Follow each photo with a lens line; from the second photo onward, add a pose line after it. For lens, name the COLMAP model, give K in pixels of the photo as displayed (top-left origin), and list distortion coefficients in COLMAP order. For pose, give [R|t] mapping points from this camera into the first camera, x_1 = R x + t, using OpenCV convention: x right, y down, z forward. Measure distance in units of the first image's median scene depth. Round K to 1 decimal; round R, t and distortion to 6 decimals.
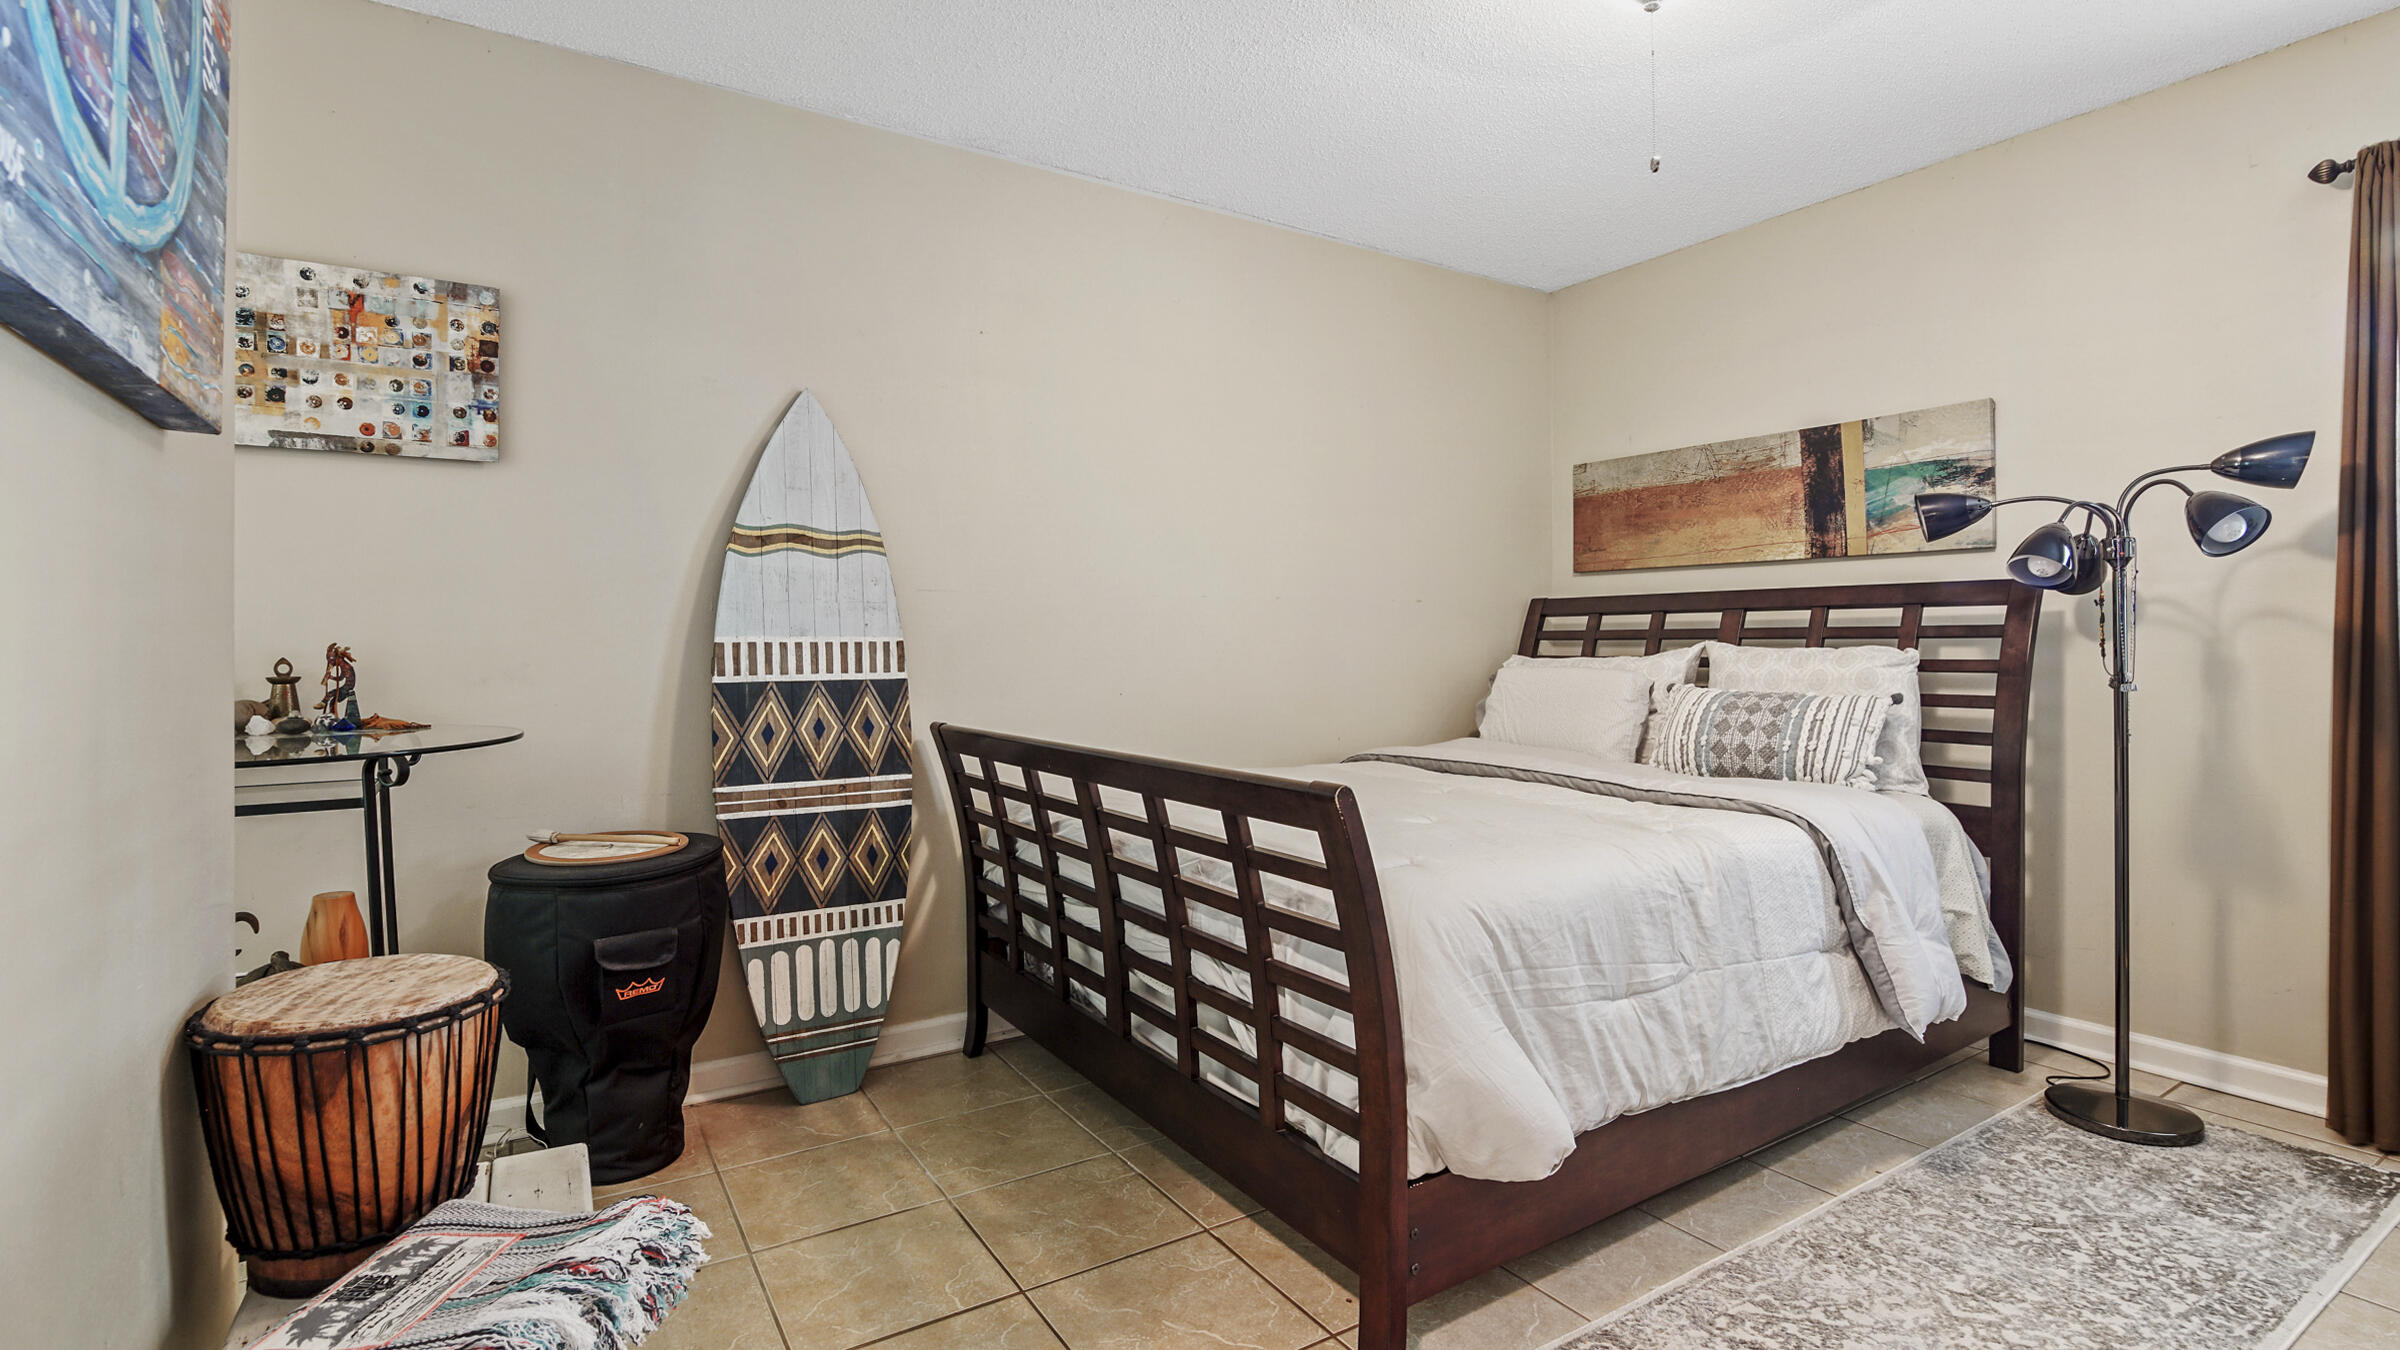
lens RADIAL K [[1083.0, 0, 1203.4], [0, 1083.0, 672.5], [0, 0, 1]] dist [-0.015317, 0.001974]
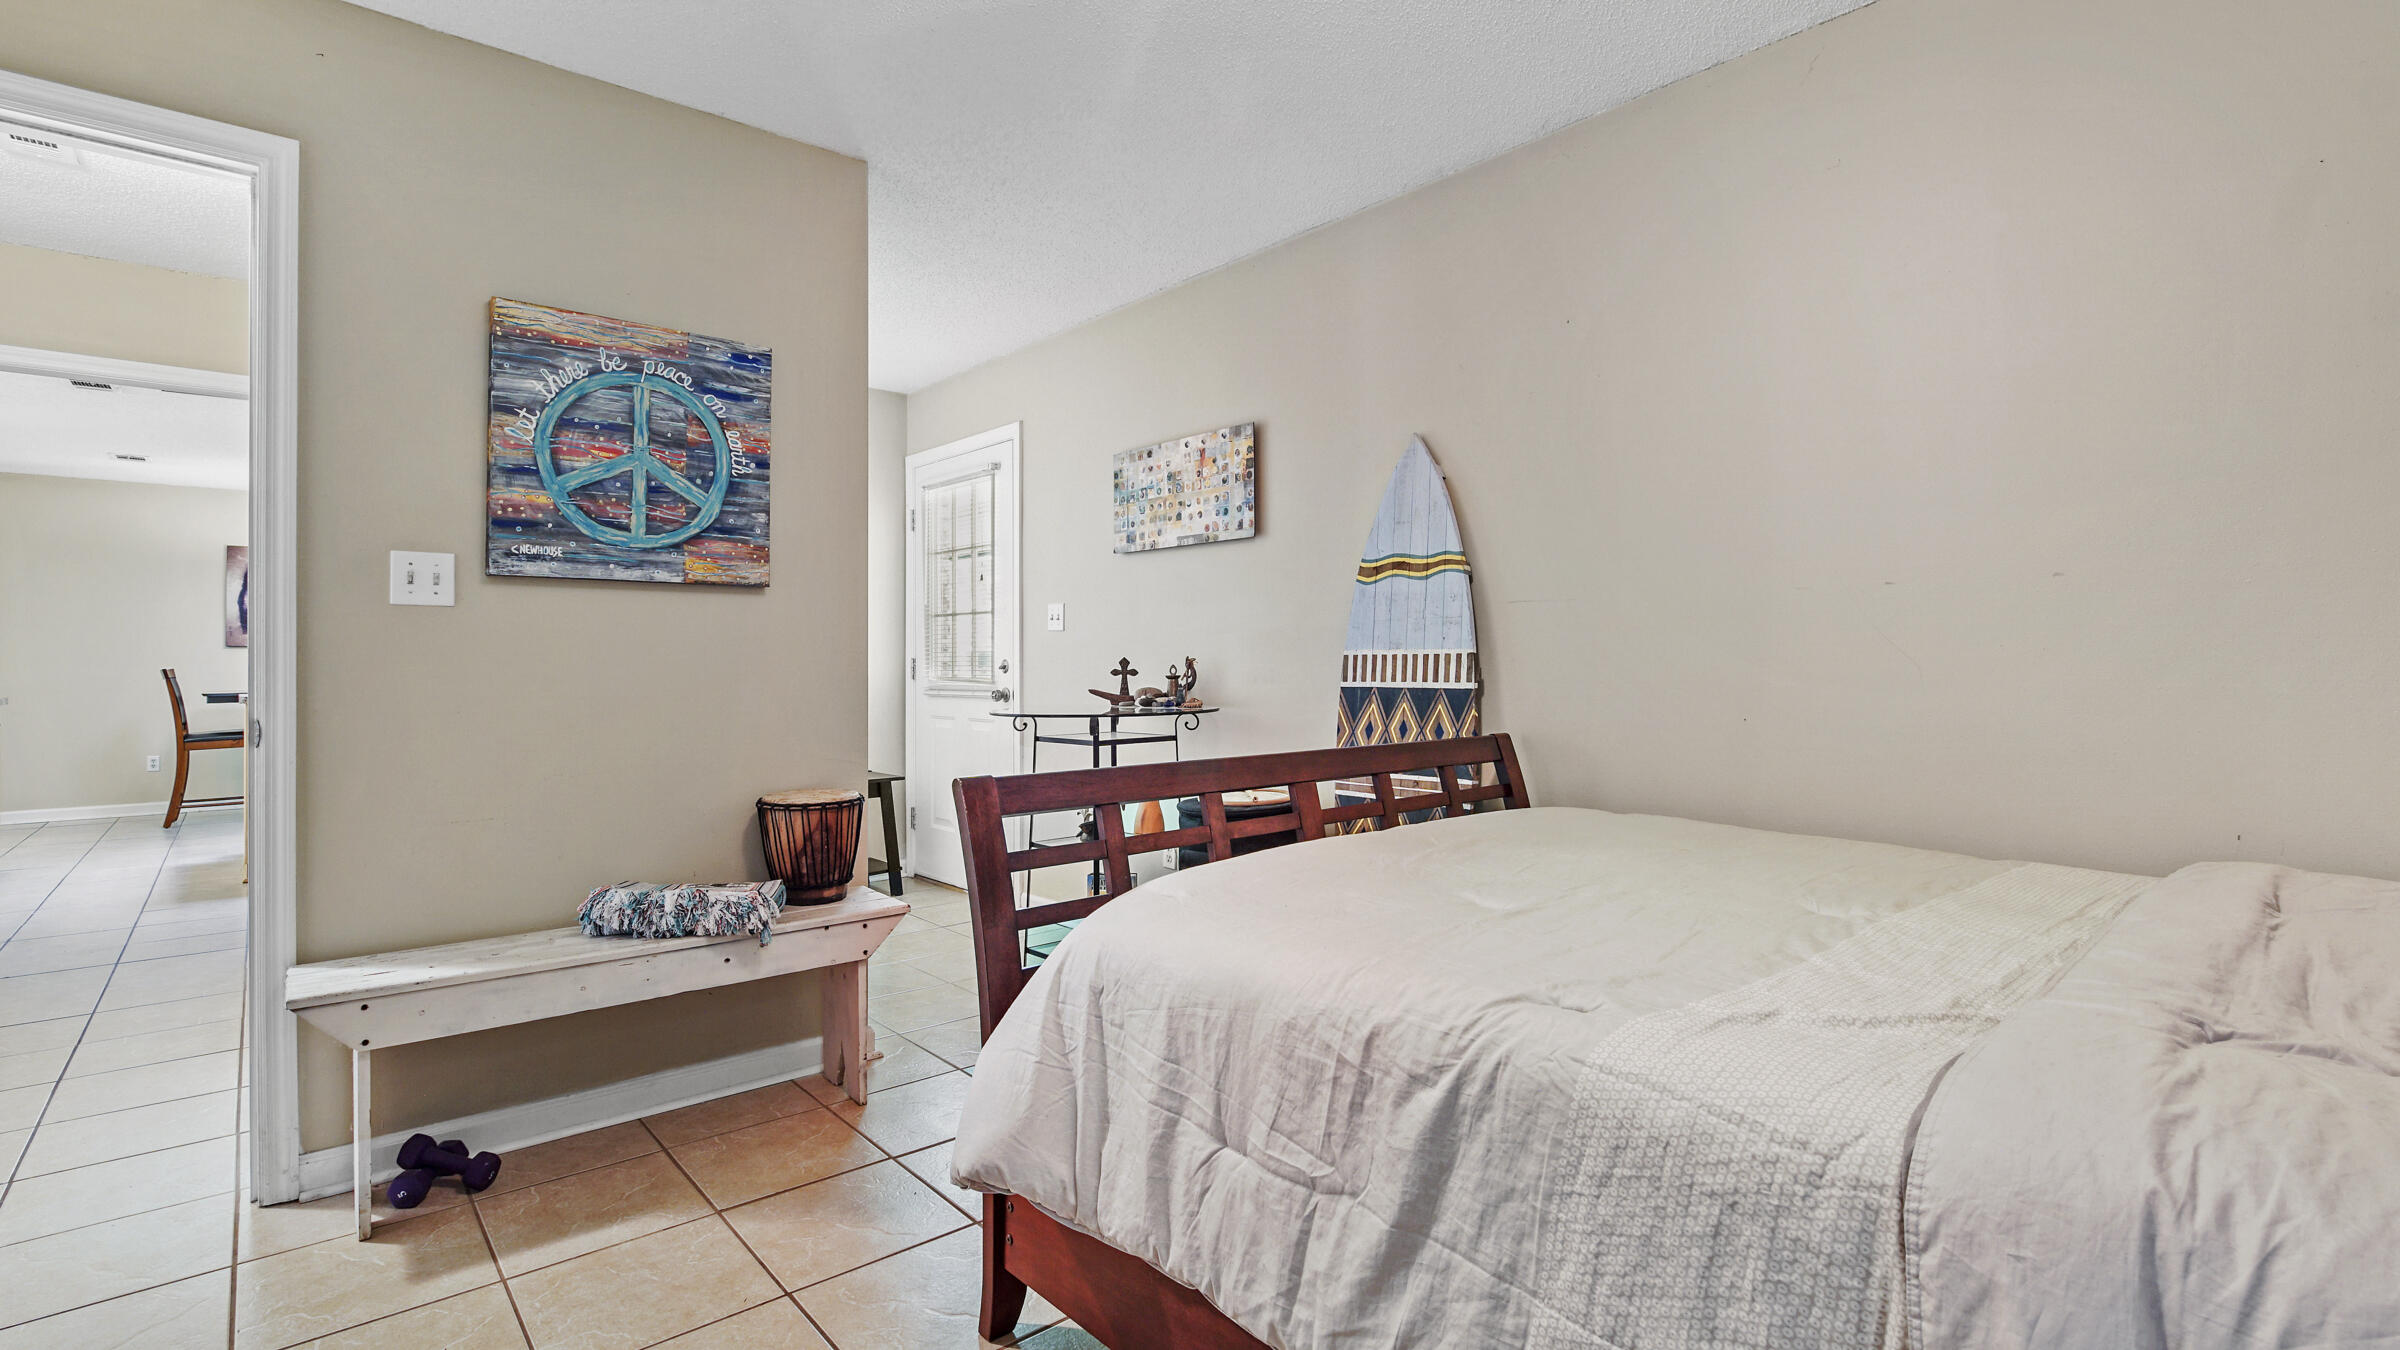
lens RADIAL K [[1083.0, 0, 1220.7], [0, 1083.0, 667.9], [0, 0, 1]] dist [-0.015317, 0.001974]
pose [[0.183714, 0.015281, -0.982861, 0.769332], [-0.010741, 0.999851, 0.013537, -0.028406], [0.982921, 0.008070, 0.183851, 0.622410]]
